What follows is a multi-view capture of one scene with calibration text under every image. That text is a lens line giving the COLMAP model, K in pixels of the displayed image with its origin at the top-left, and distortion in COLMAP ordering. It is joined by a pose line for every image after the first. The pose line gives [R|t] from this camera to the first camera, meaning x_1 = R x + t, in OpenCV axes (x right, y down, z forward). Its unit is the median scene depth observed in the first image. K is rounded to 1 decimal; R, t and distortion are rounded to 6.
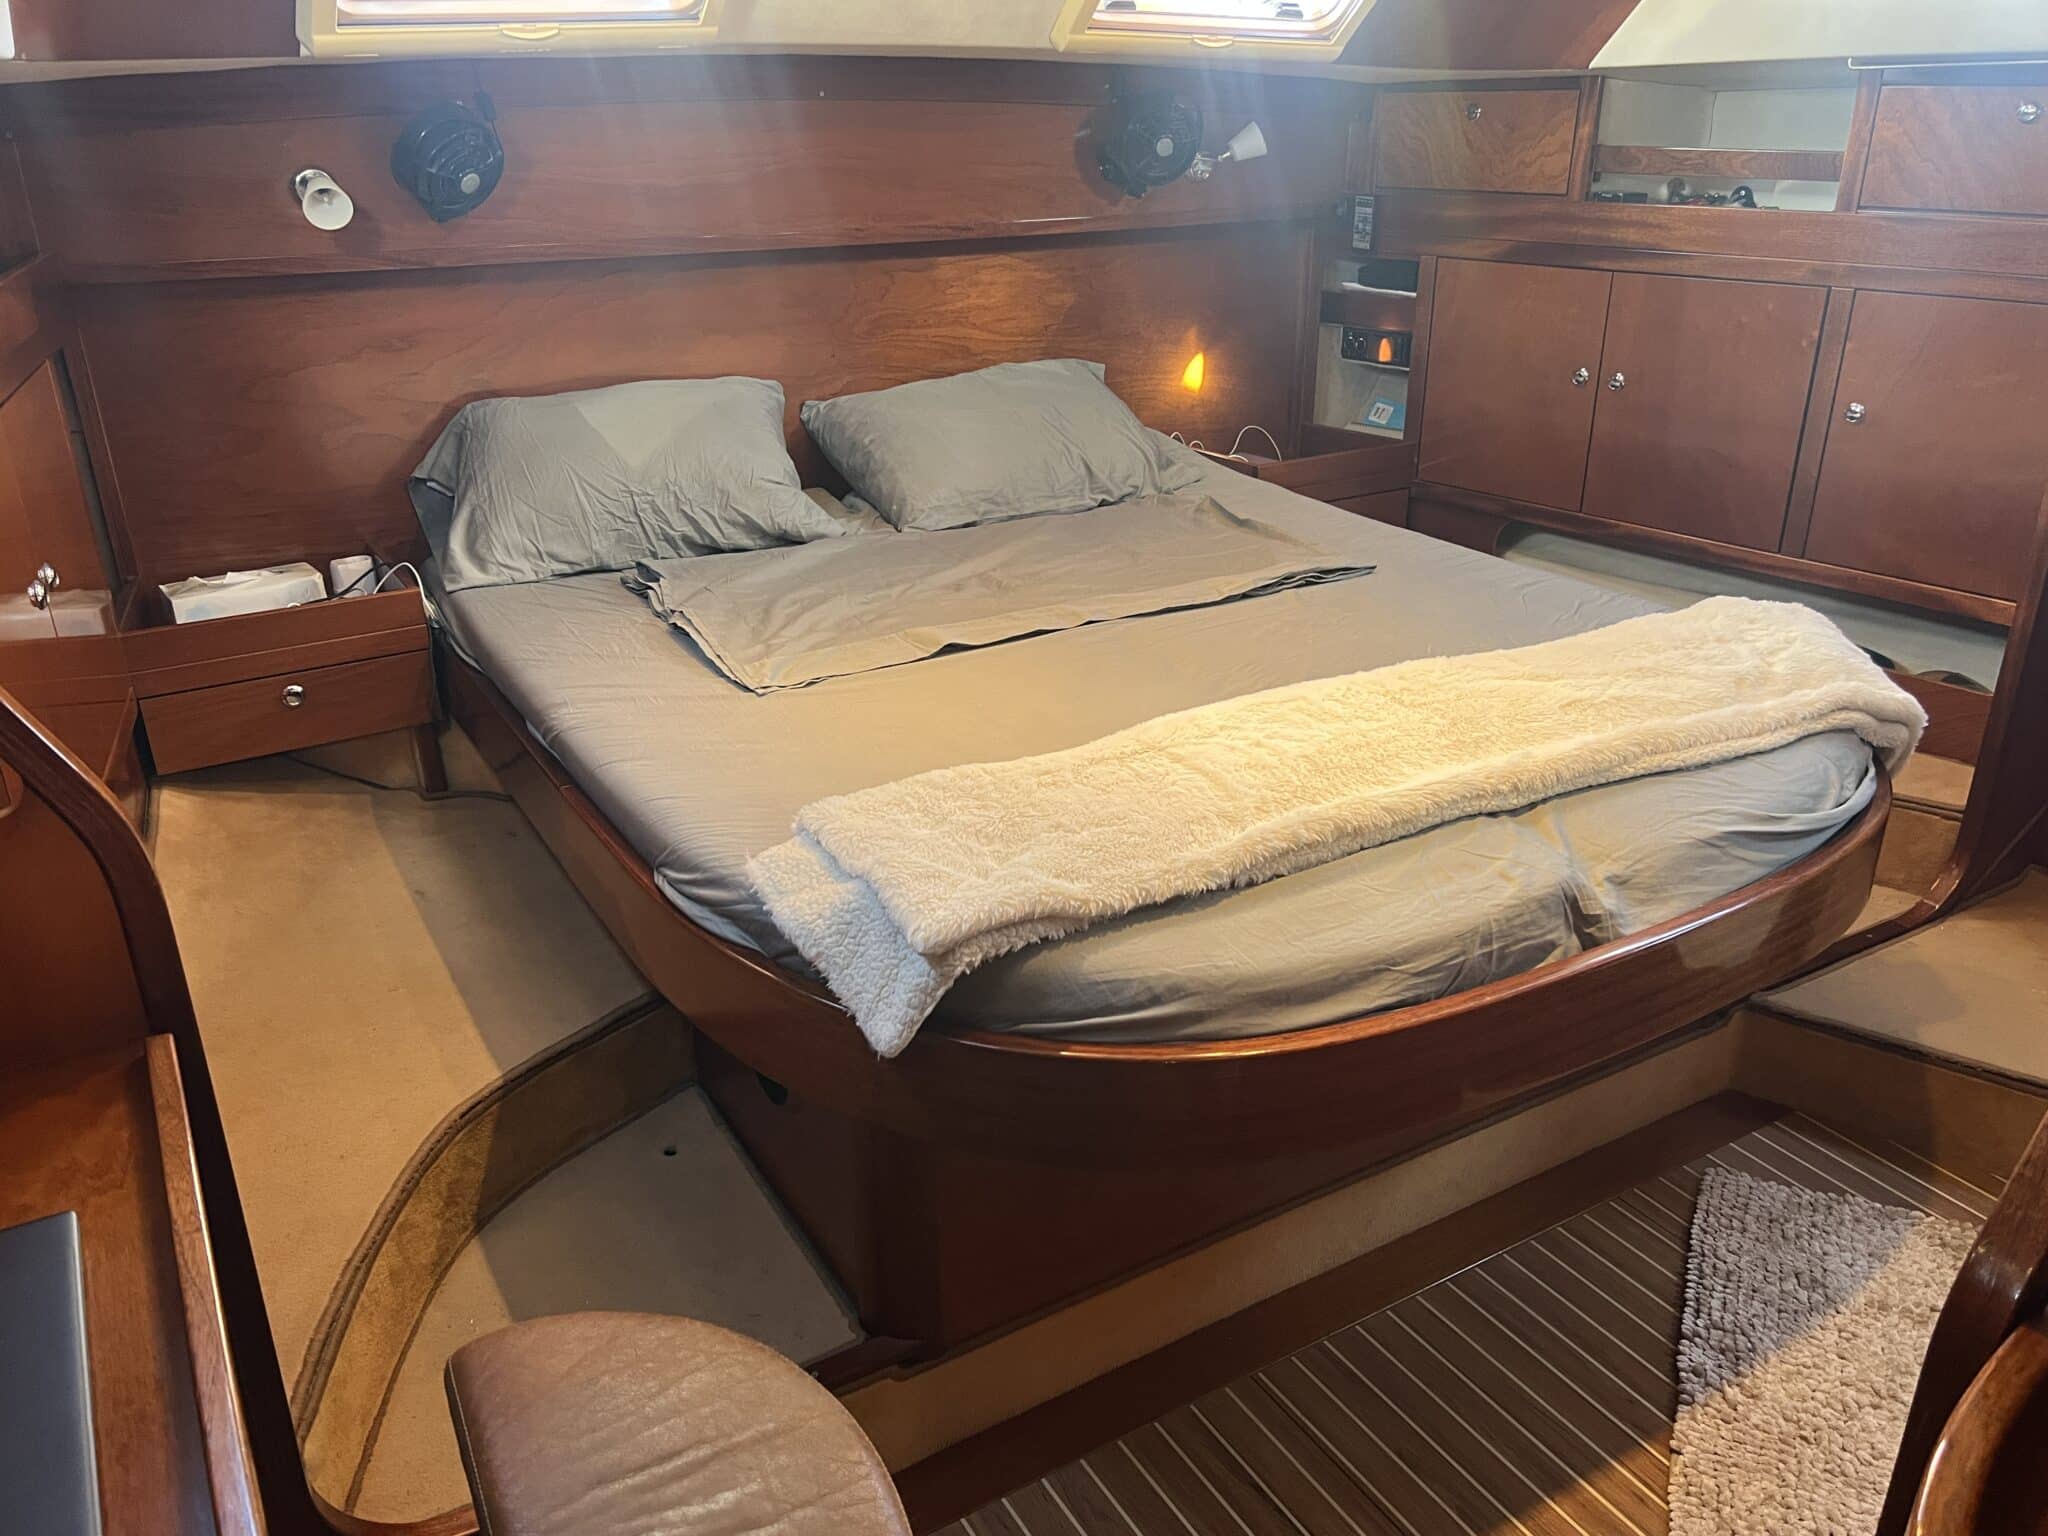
lens RADIAL K [[1562.8, 0, 1017.8], [0, 1562.8, 763.4], [0, 0, 1]] dist [0.070578, -0.022891]
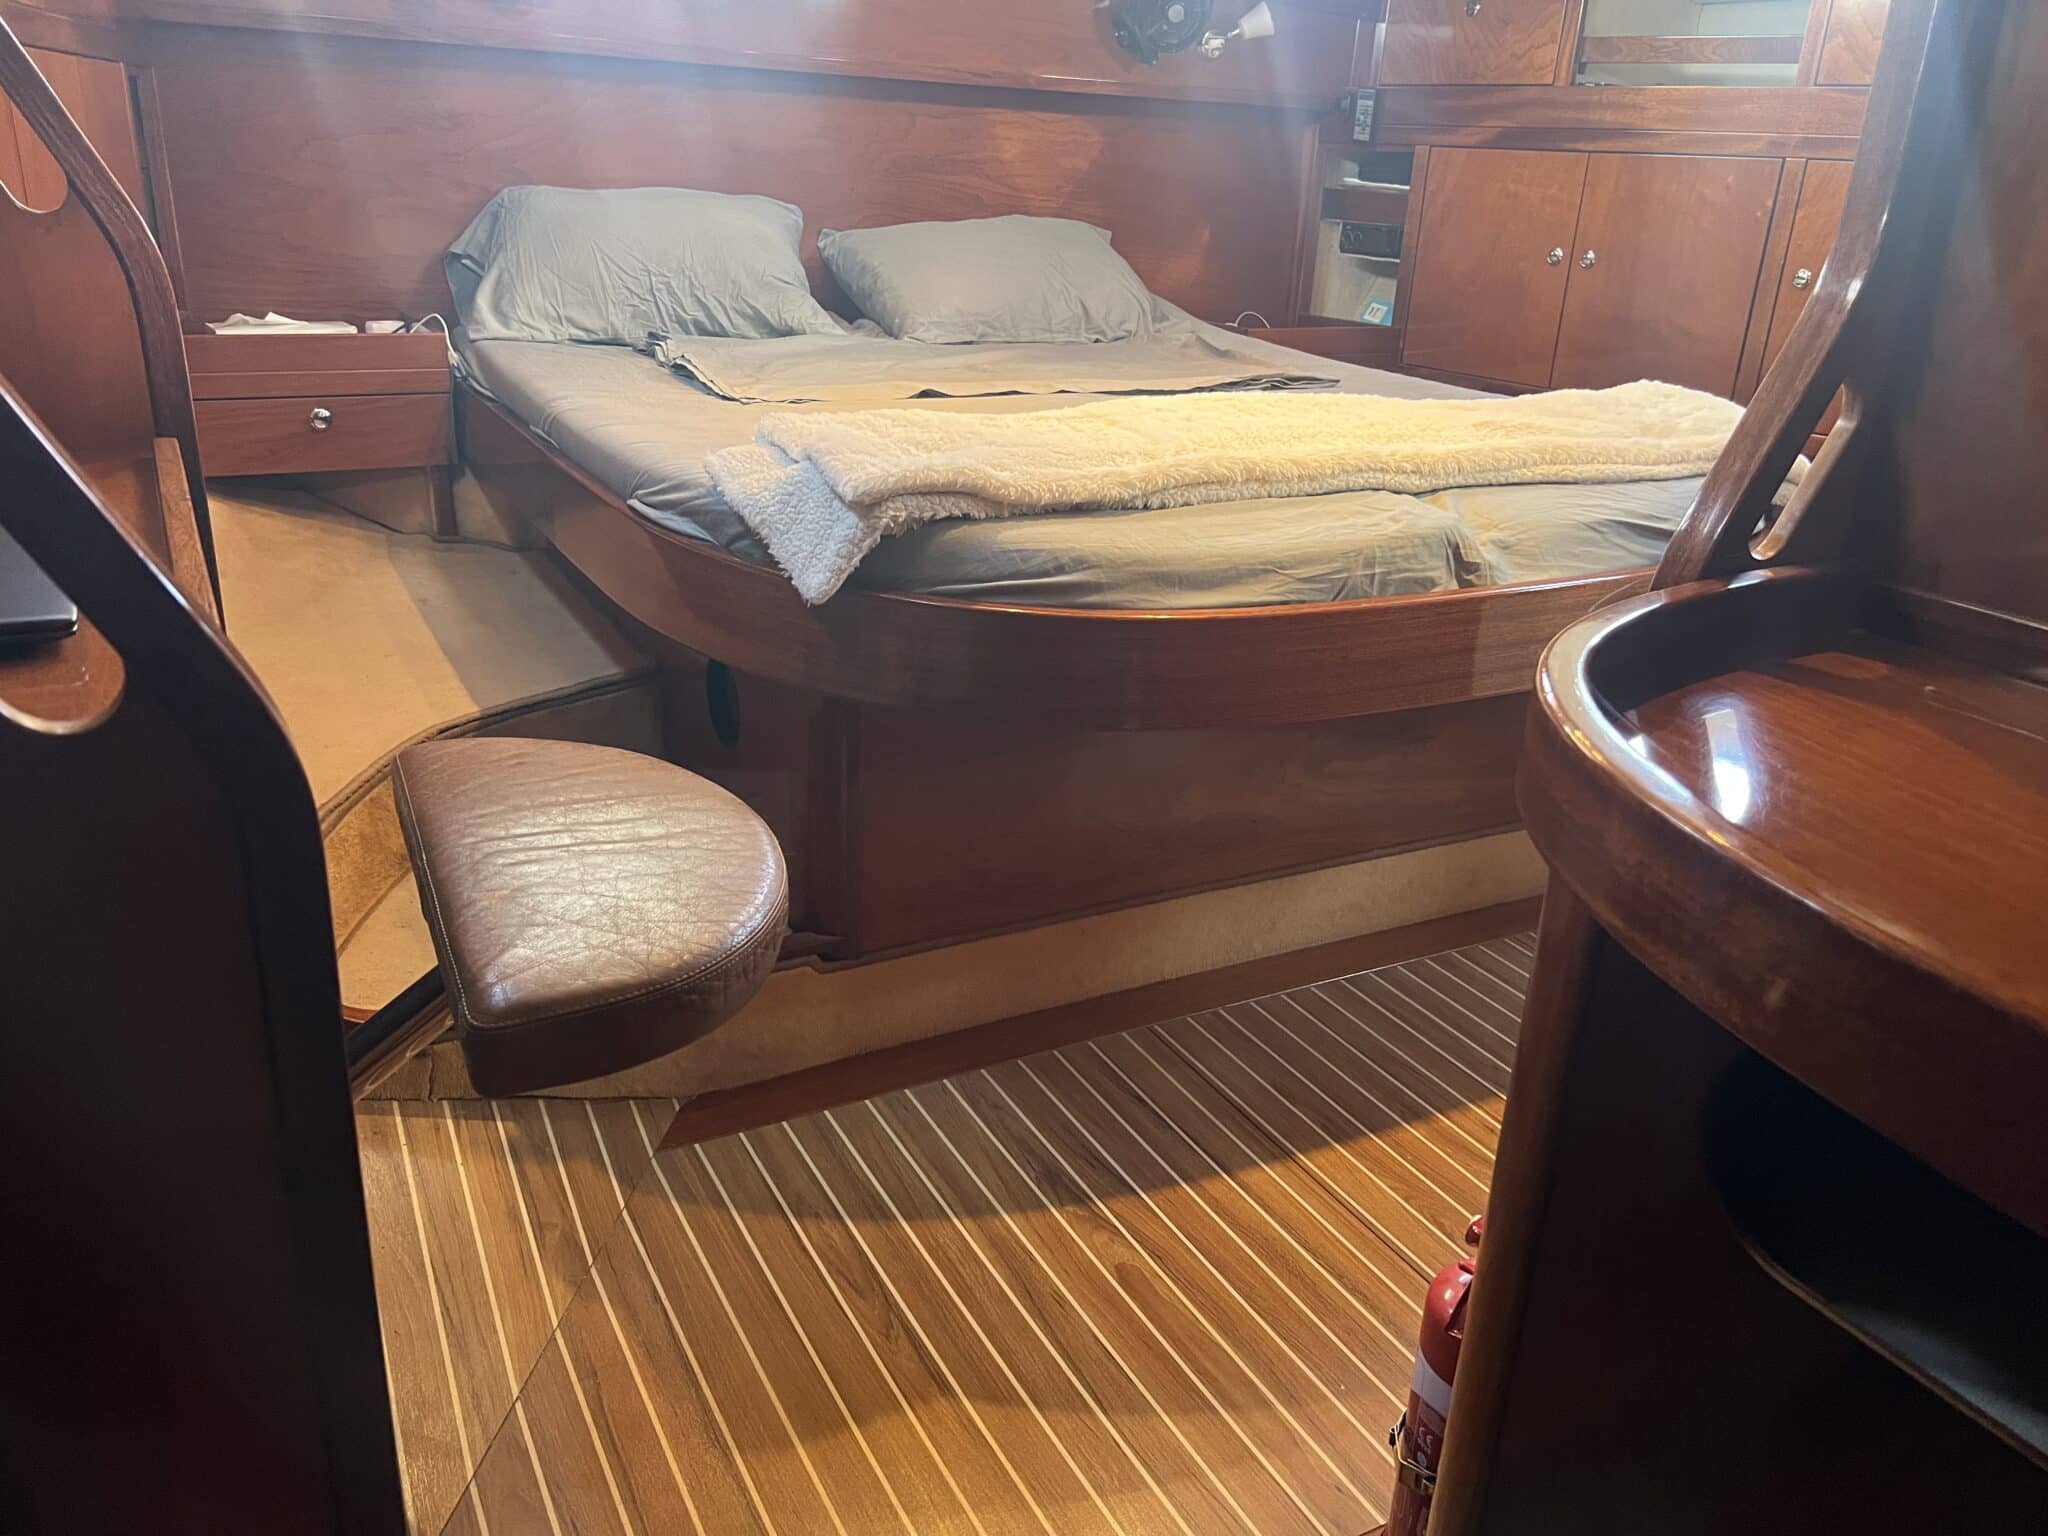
lens RADIAL K [[1562.8, 0, 1029.0], [0, 1562.8, 772.1], [0, 0, 1]] dist [0.070578, -0.022891]
pose [[0.997523, 0.068560, -0.015717, 0.056576], [-0.069100, 0.996929, -0.036844, 0.204834], [0.013143, 0.037839, 0.999197, -0.062056]]
